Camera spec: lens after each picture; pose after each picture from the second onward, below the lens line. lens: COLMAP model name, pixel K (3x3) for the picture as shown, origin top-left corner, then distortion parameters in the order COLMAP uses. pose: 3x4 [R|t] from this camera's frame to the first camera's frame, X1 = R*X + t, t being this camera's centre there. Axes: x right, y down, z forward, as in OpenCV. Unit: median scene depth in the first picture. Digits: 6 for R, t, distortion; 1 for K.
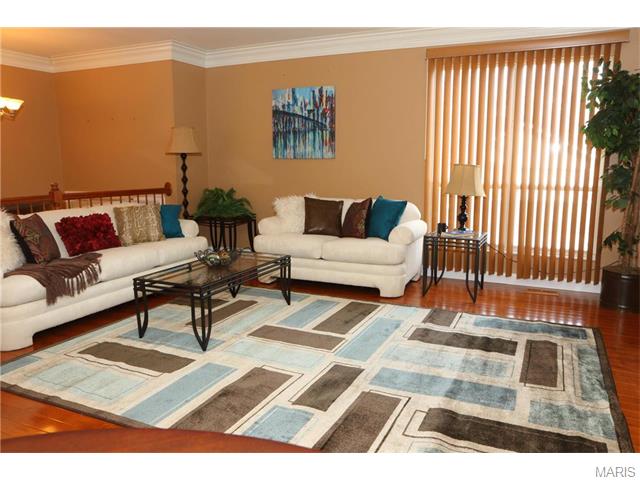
lens RADIAL K [[498.3, 0, 319.4], [0, 498.3, 244.6], [0, 0, 1]] dist [-0.109899, 0.114044]
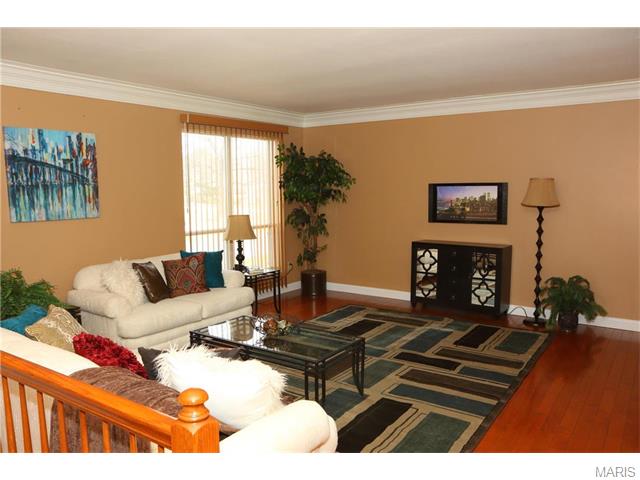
lens RADIAL K [[498.3, 0, 319.4], [0, 498.3, 244.6], [0, 0, 1]] dist [-0.109899, 0.114044]
pose [[0.176113, -0.117019, 0.977390, -0.739544], [0.176155, 0.980628, 0.085666, -0.132124], [-0.968480, 0.157085, 0.193314, 0.471754]]
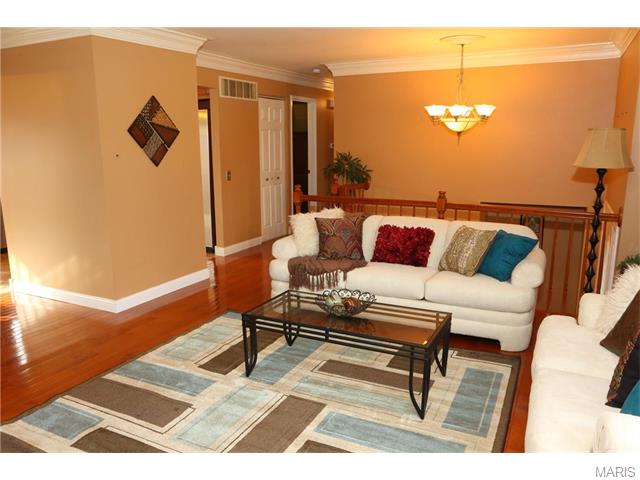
lens RADIAL K [[498.3, 0, 319.4], [0, 498.3, 244.6], [0, 0, 1]] dist [-0.109899, 0.114044]
pose [[-0.017838, 0.196223, -0.980397, 0.385026], [-0.173166, 0.965128, 0.196318, -0.145033], [0.984731, 0.173273, 0.016763, 0.619784]]
